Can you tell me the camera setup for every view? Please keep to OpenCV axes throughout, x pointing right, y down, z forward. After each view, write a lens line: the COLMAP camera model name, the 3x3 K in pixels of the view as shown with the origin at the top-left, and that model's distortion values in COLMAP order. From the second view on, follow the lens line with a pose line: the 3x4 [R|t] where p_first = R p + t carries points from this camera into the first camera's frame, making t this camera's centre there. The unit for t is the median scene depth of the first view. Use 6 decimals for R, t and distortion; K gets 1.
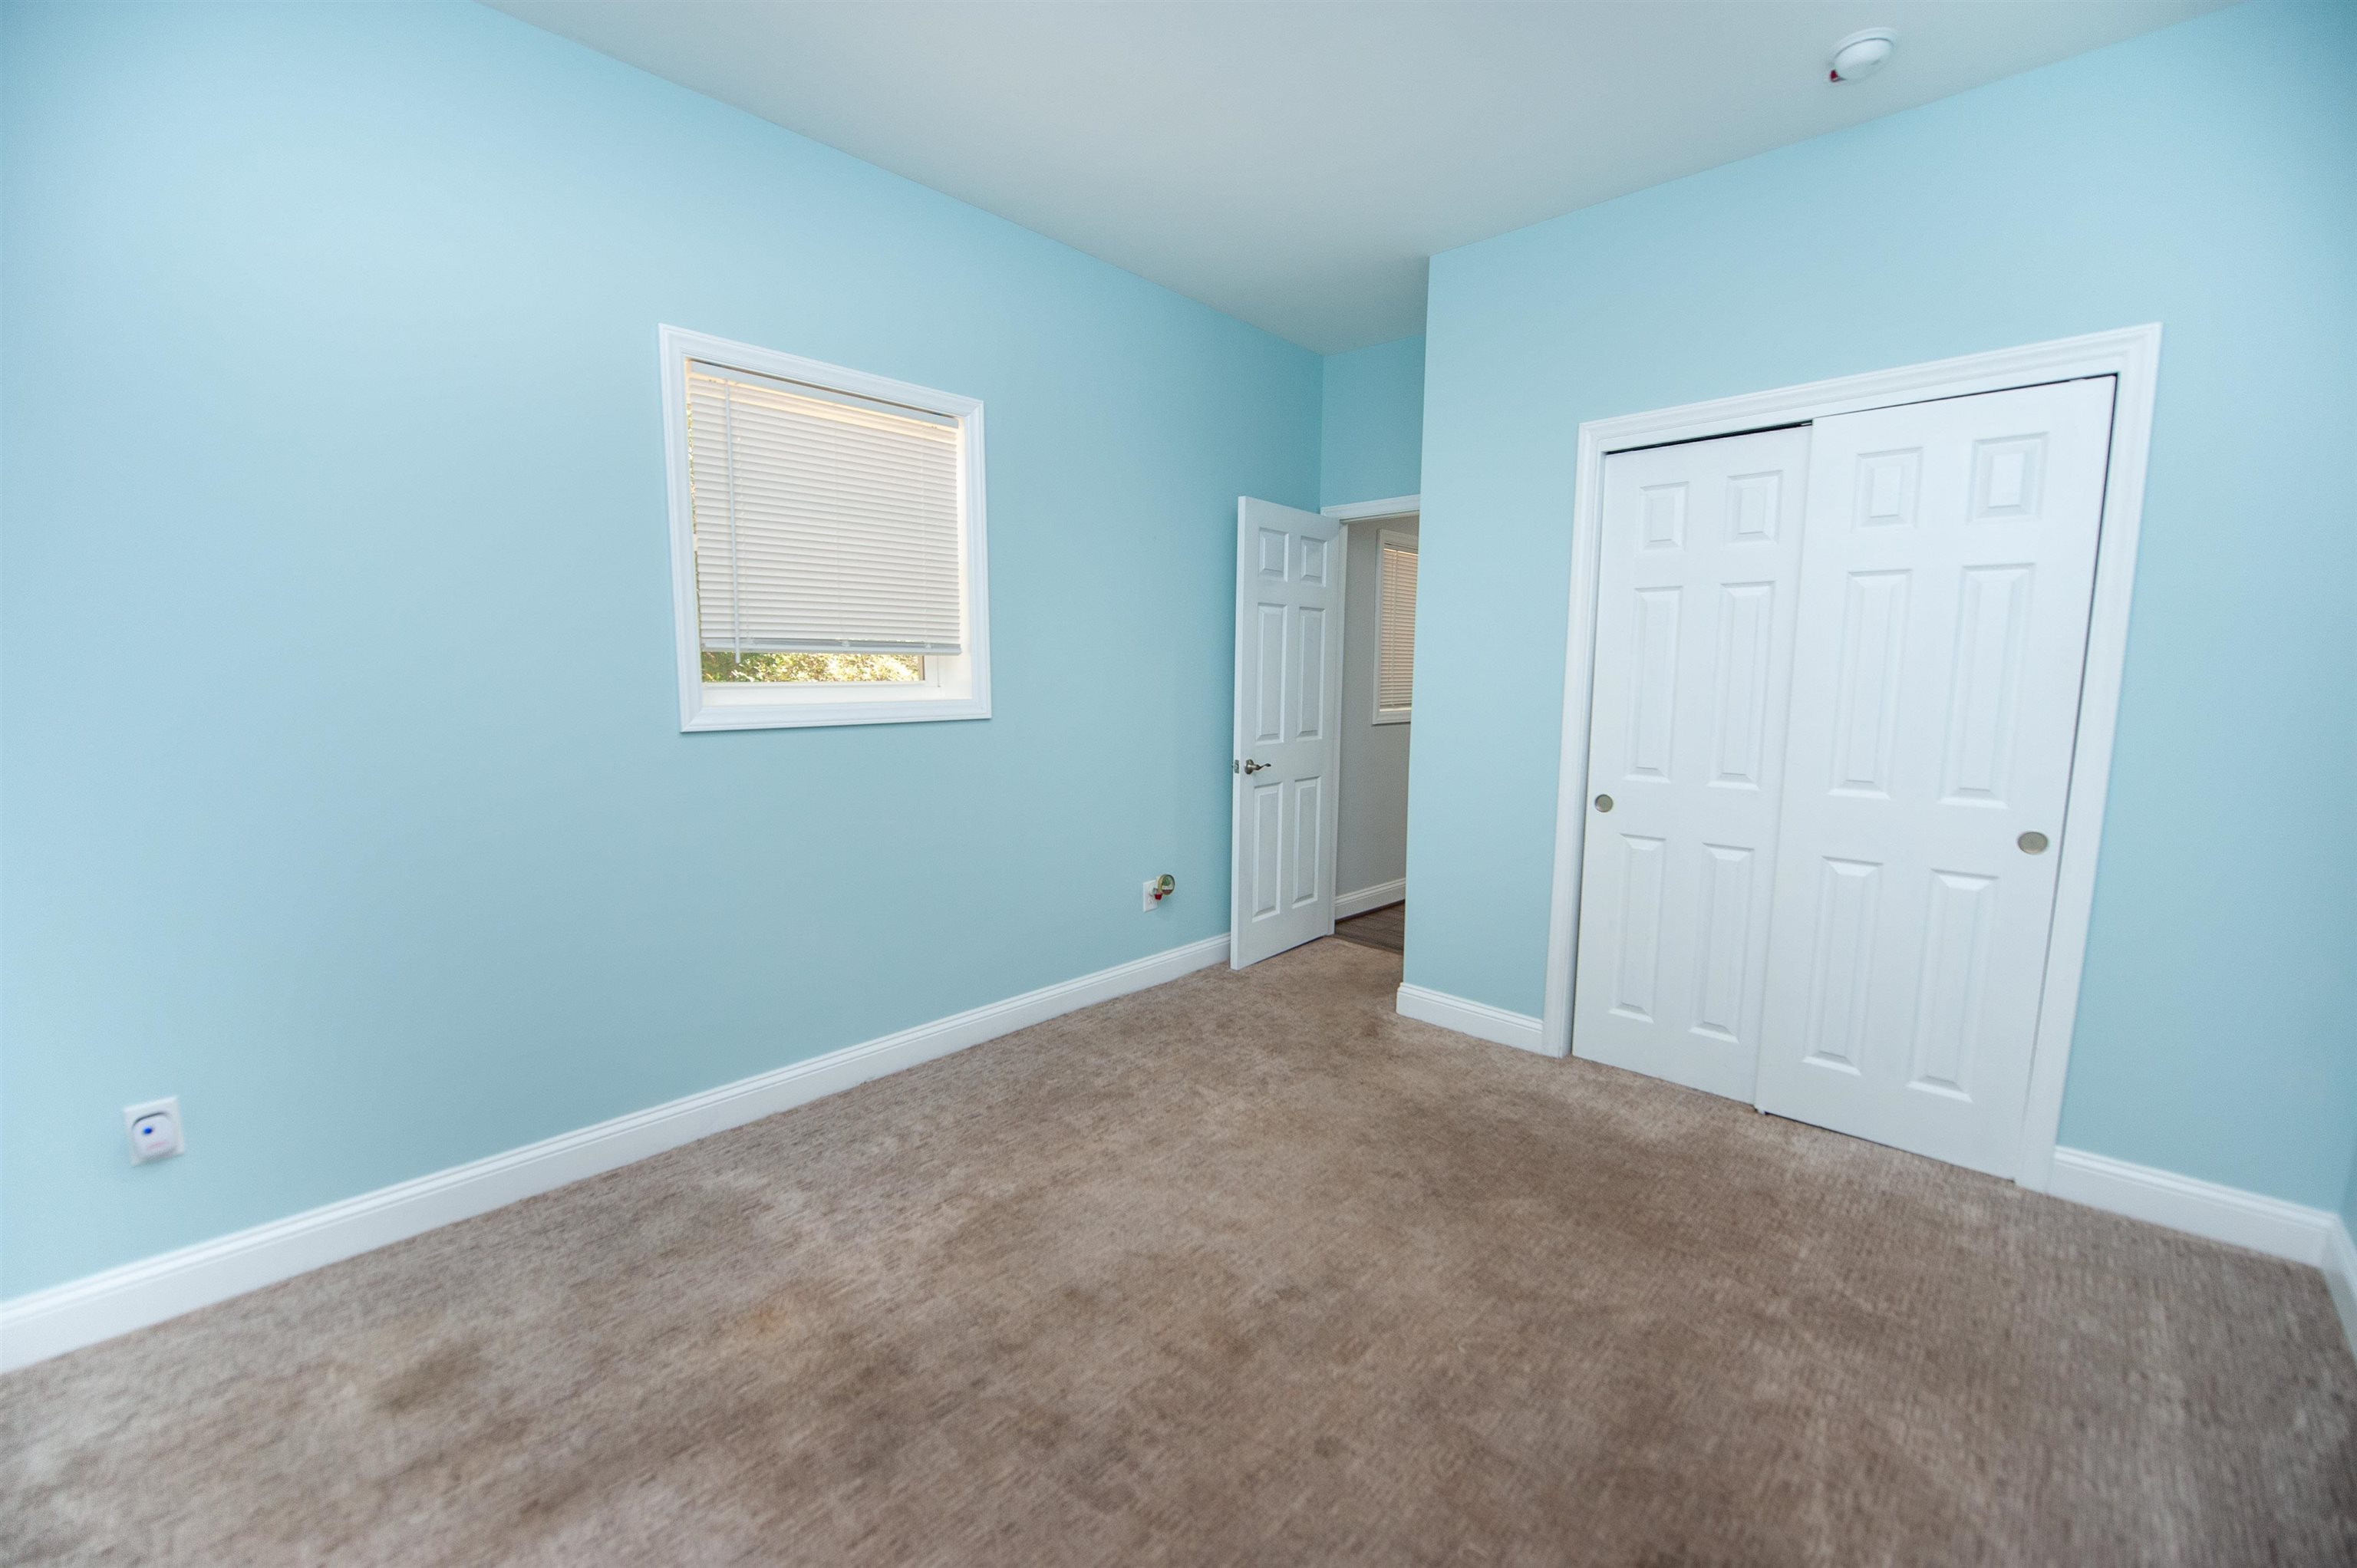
lens RADIAL K [[911.9, 0, 1205.0], [0, 911.9, 788.5], [0, 0, 1]] dist [-0.023665, -0.000193]
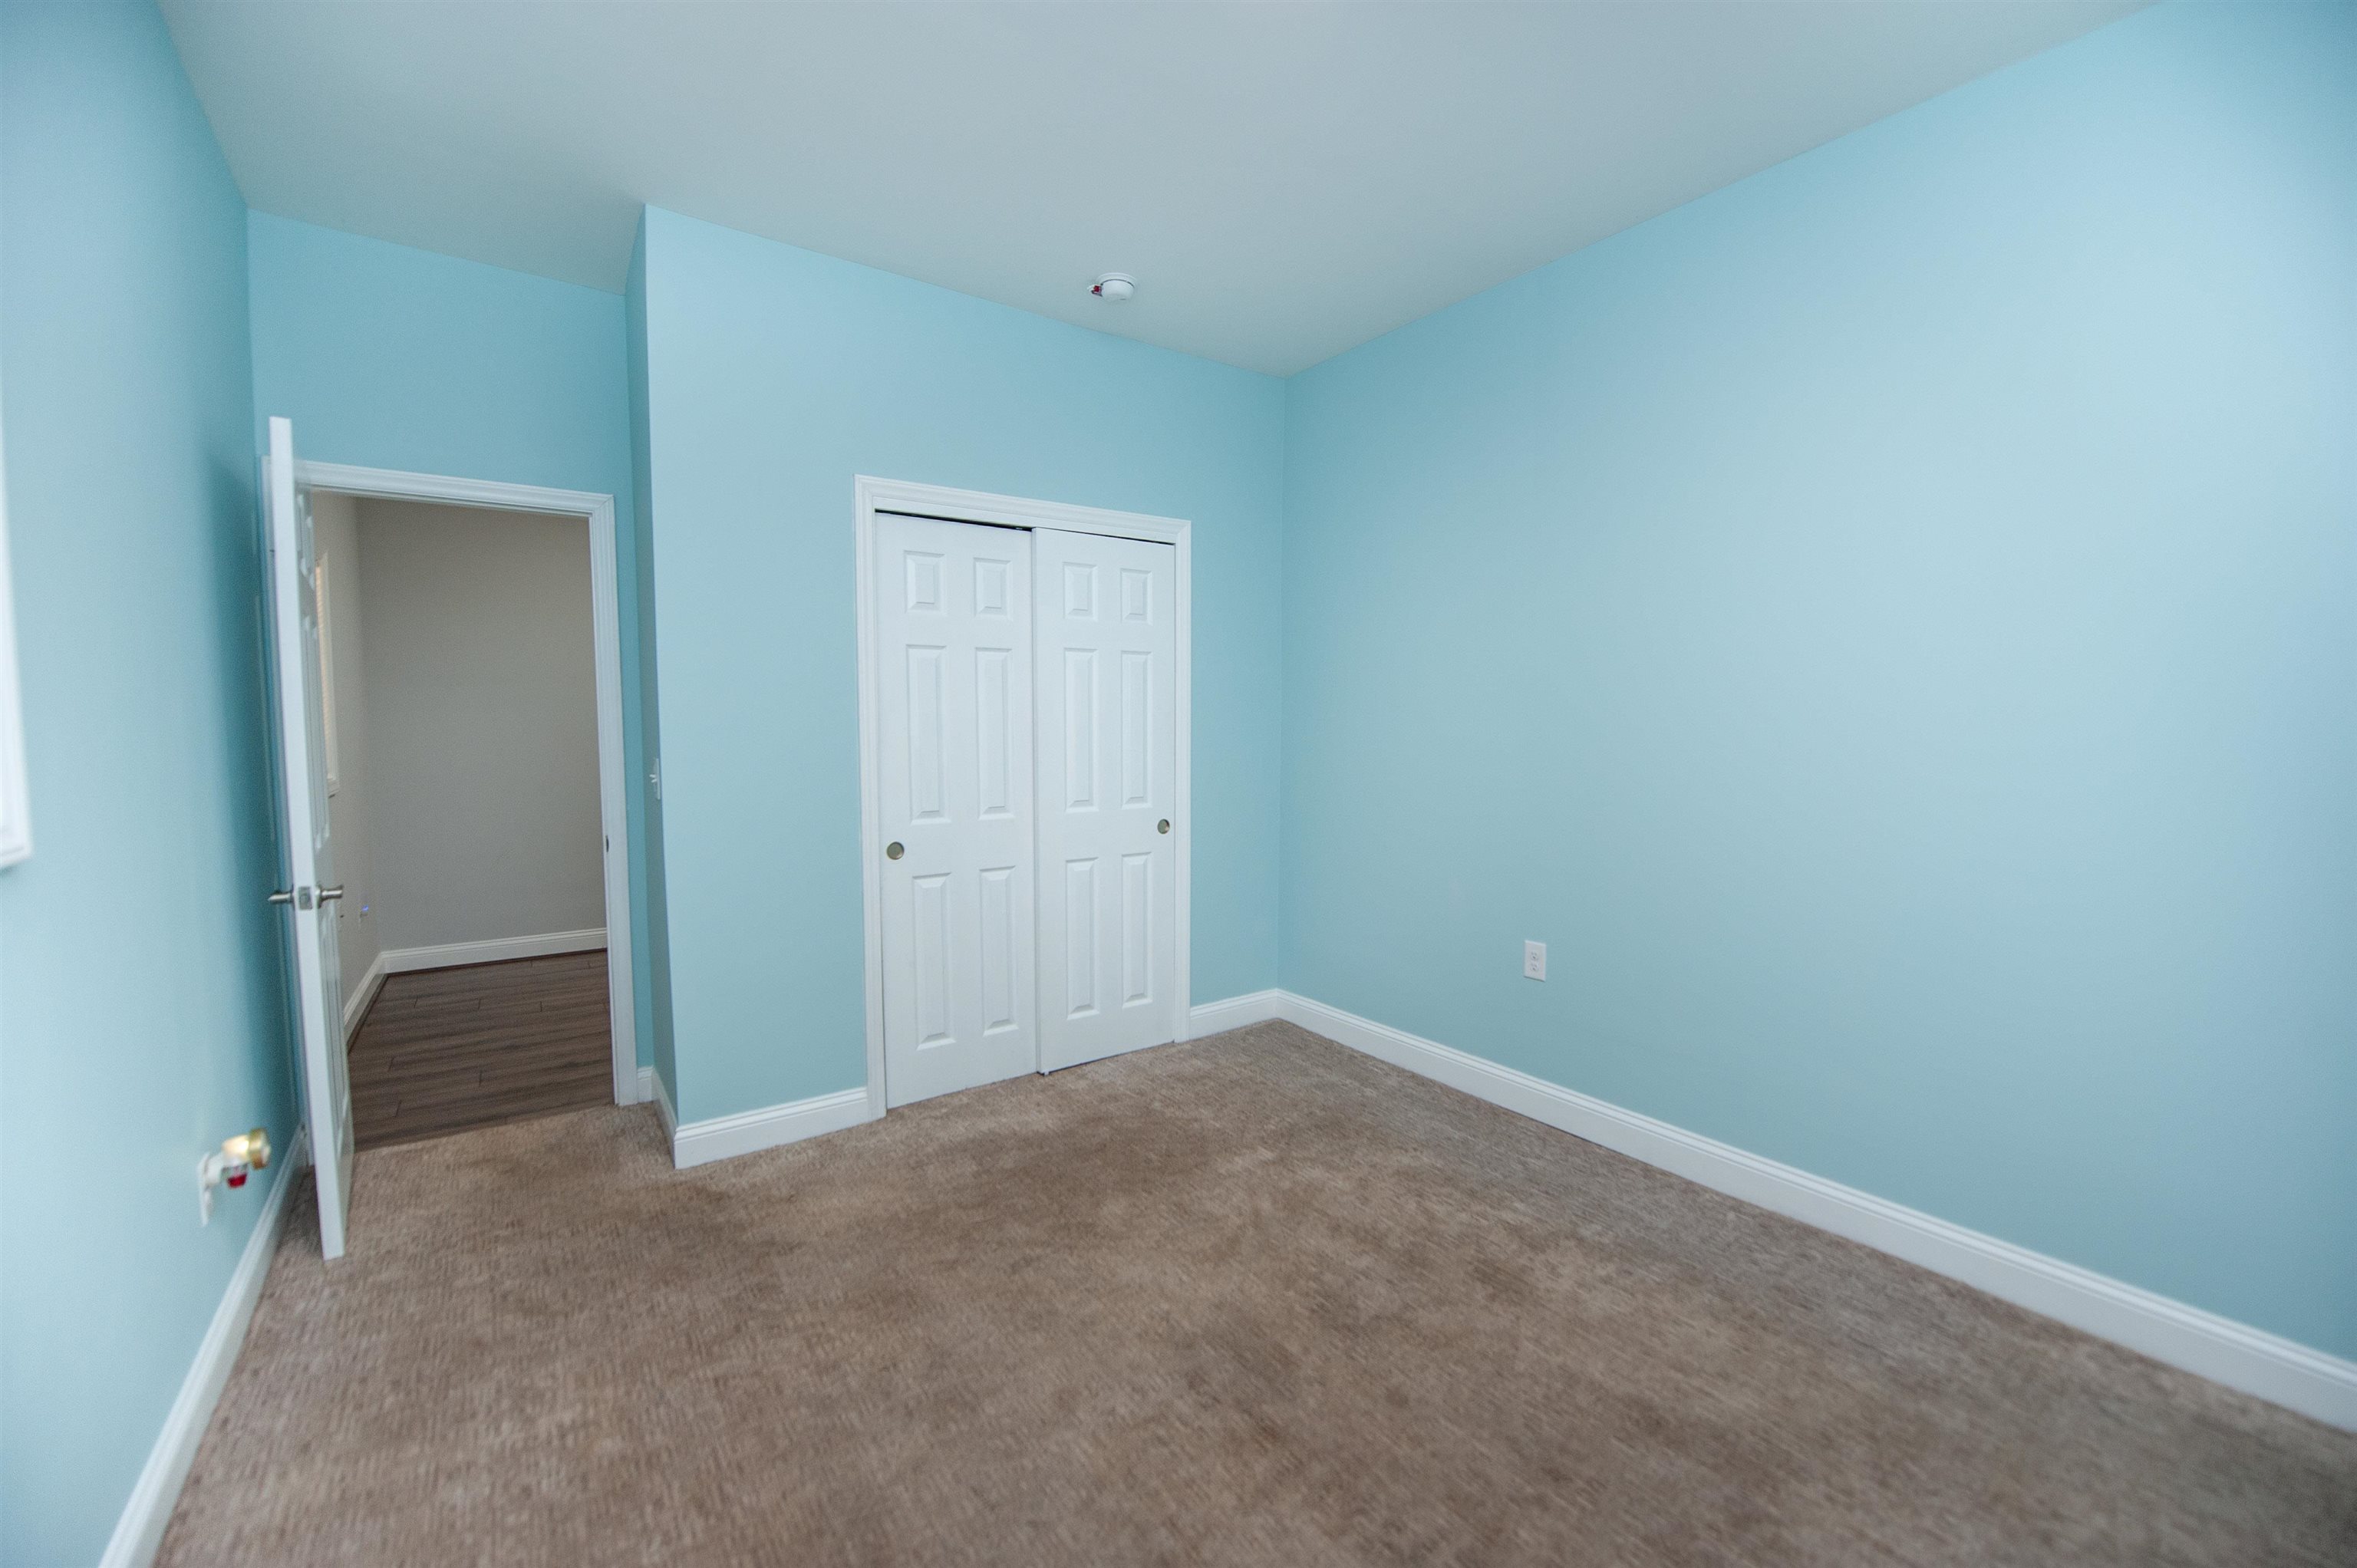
lens RADIAL K [[950.5, 0, 1094.9], [0, 950.5, 797.9], [0, 0, 1]] dist [-0.029291, -0.000136]
pose [[0.226564, -0.082454, 0.970500, -0.703895], [0.132324, 0.989778, 0.053200, -0.090997], [-0.964966, 0.116367, 0.235158, 0.679038]]
